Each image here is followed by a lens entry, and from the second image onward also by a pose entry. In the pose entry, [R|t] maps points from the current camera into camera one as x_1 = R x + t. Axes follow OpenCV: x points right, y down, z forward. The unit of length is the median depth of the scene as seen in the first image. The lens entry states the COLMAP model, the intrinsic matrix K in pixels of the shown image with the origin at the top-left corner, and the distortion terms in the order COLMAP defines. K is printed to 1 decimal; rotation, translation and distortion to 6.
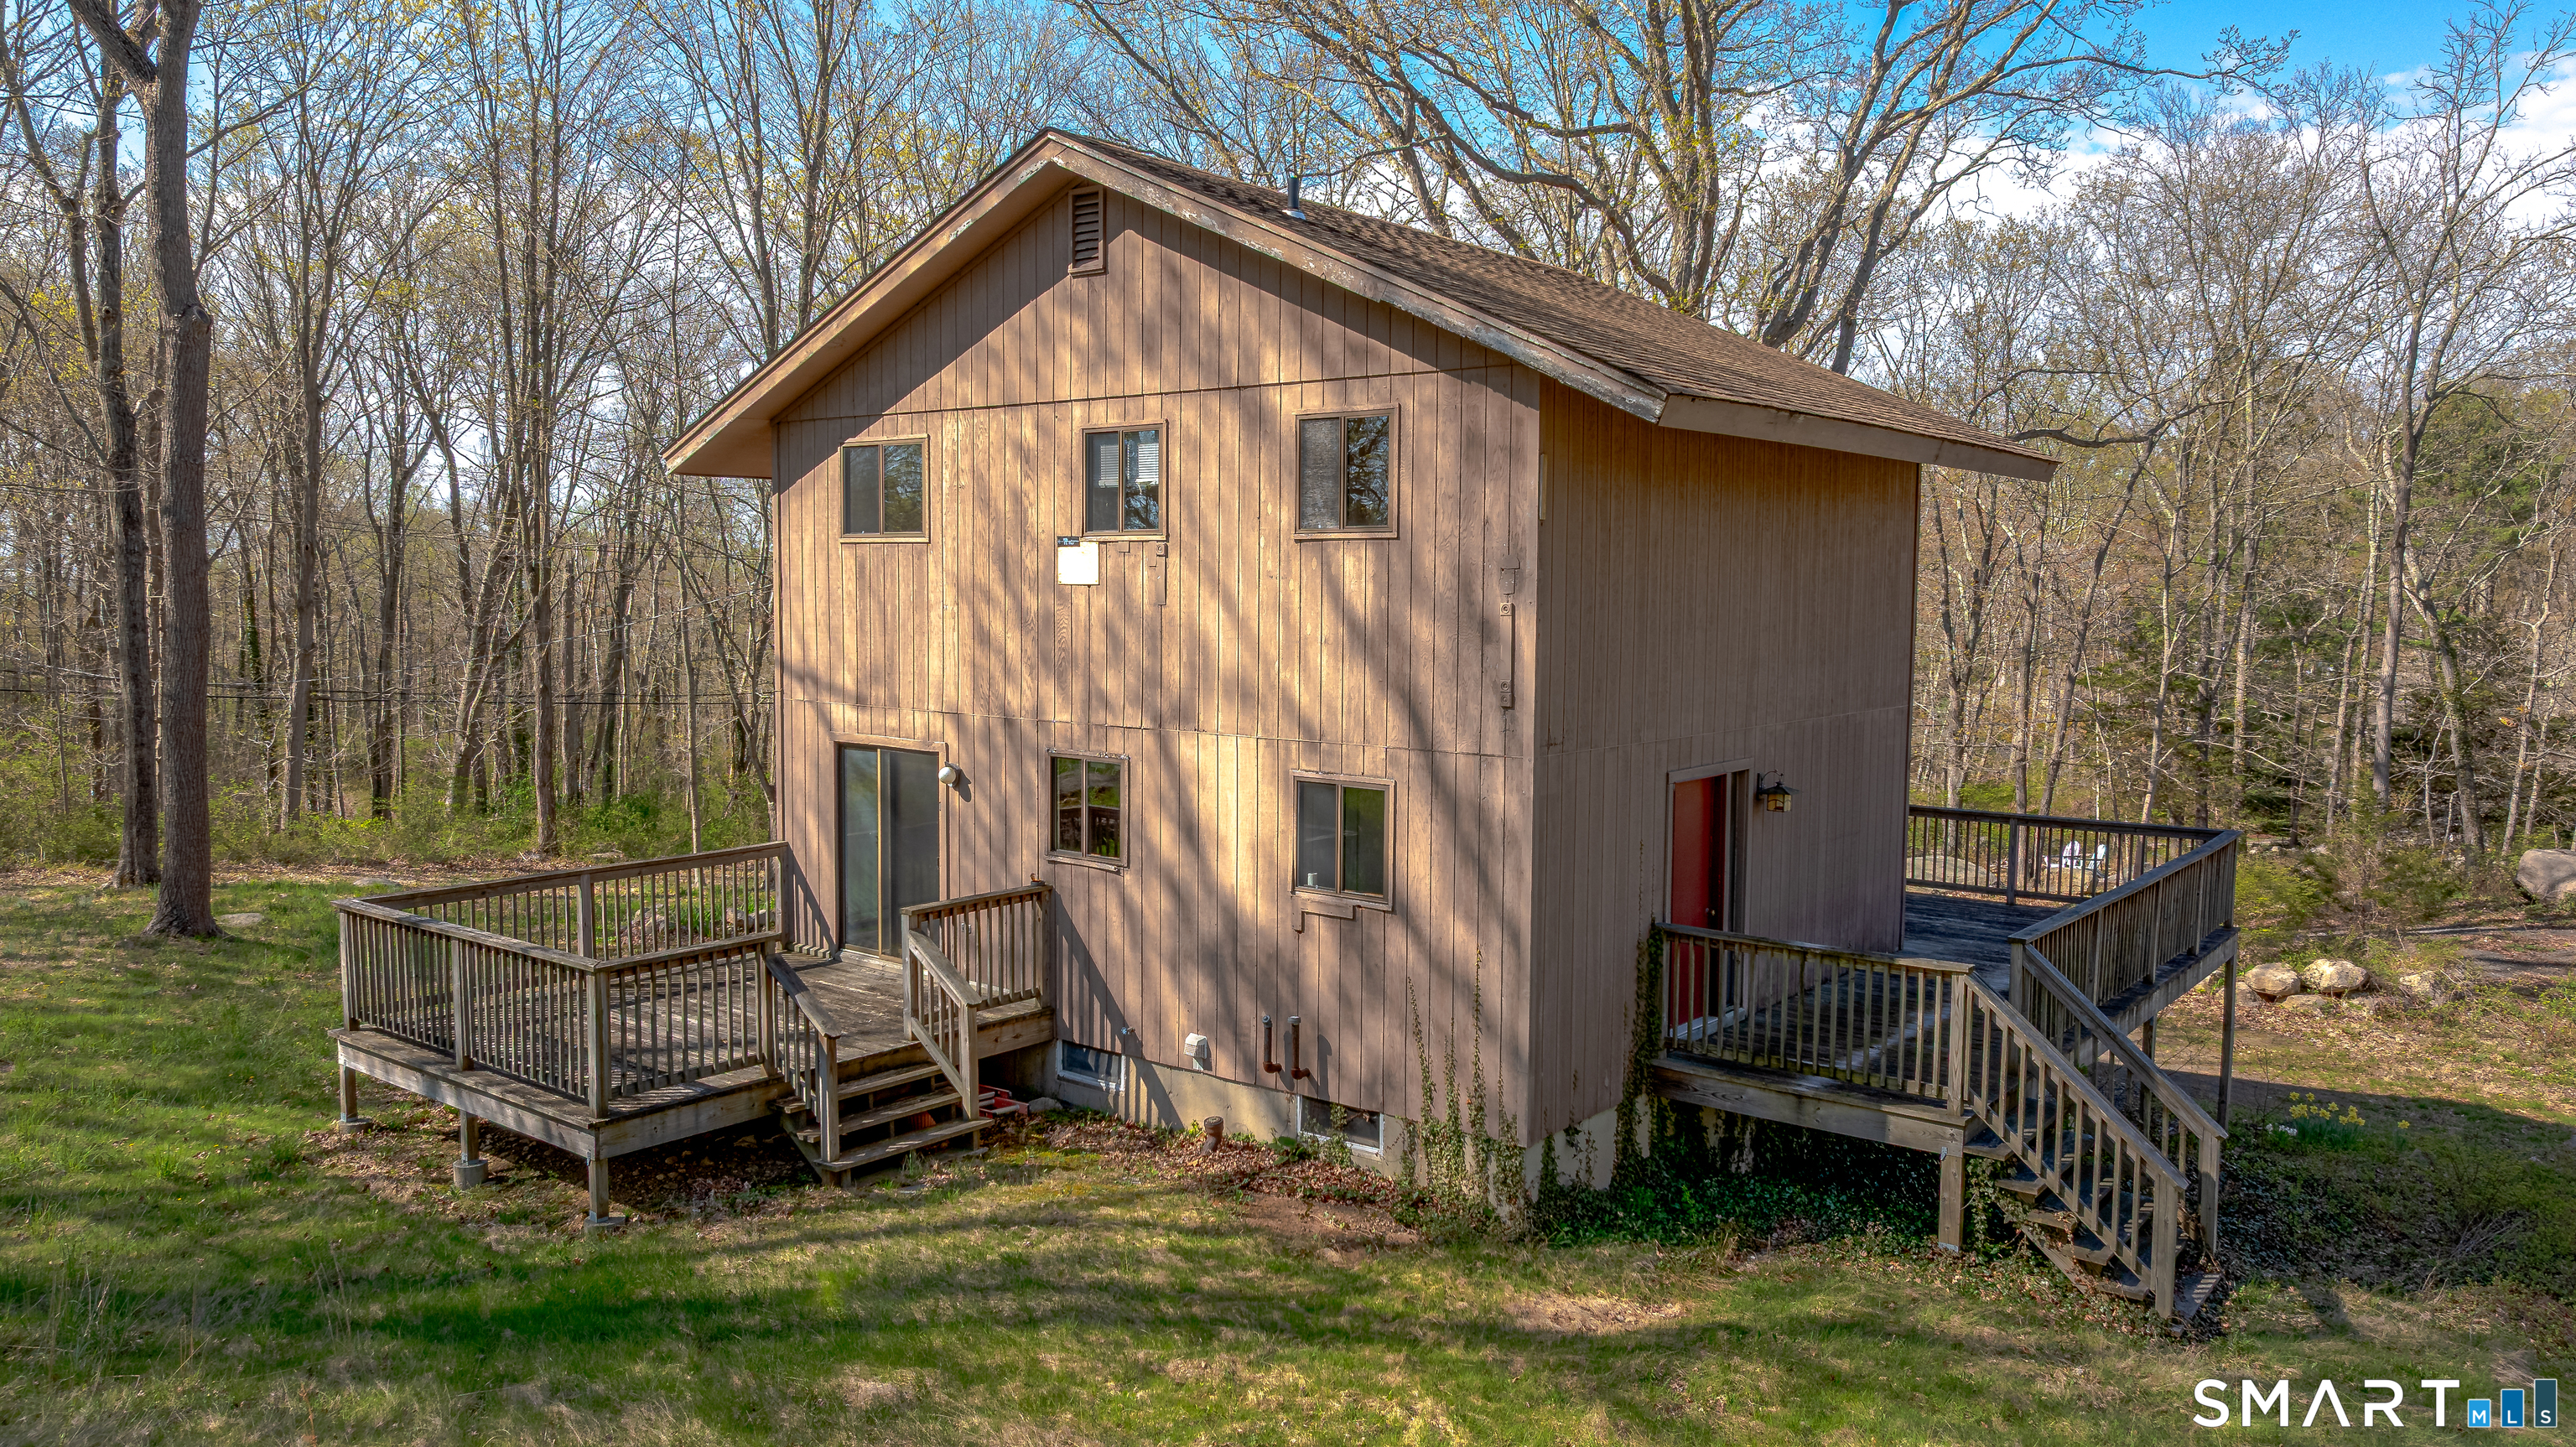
lens RADIAL K [[1808.3, 0, 1288.0], [0, 1808.3, 723.5], [0, 0, 1]] dist [-0.022491, 0.039236]
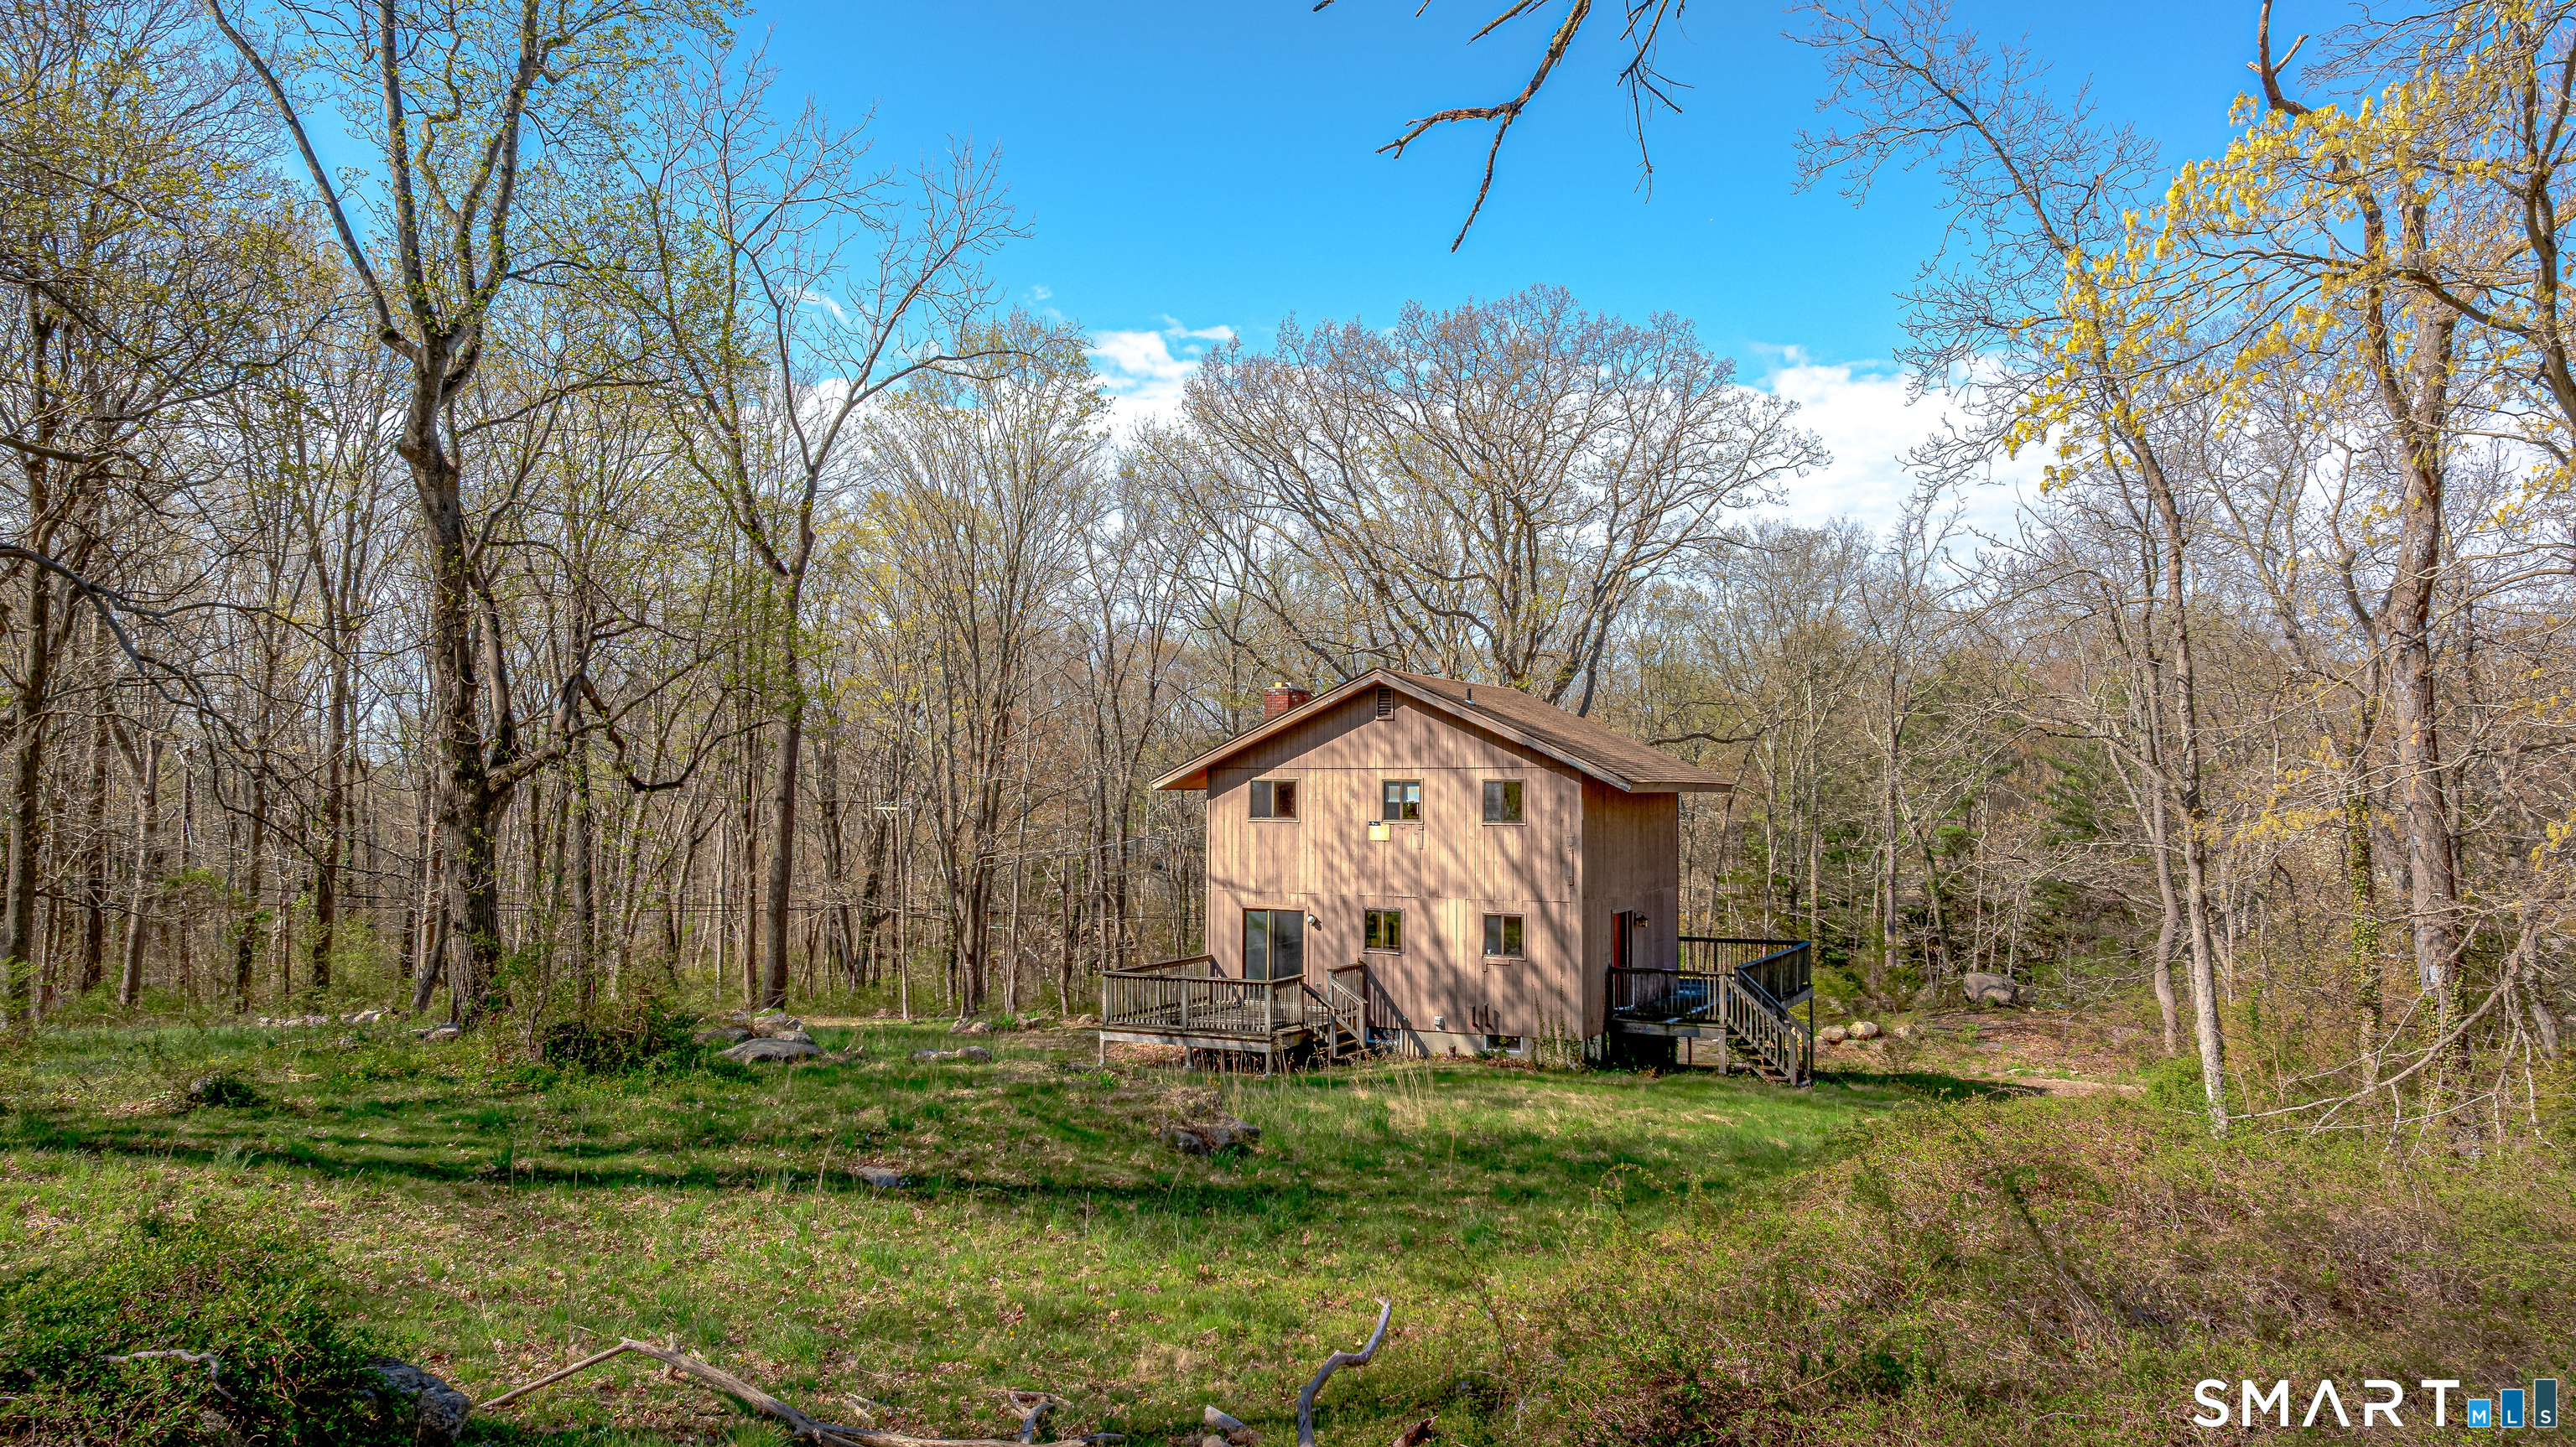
lens RADIAL K [[1808.3, 0, 1288.0], [0, 1808.3, 723.5], [0, 0, 1]] dist [-0.022491, 0.039236]
pose [[0.979931, 0.003829, 0.199298, -0.759119], [0.019655, 0.993087, -0.115726, 0.050098], [-0.198364, 0.117320, 0.973082, -1.476886]]
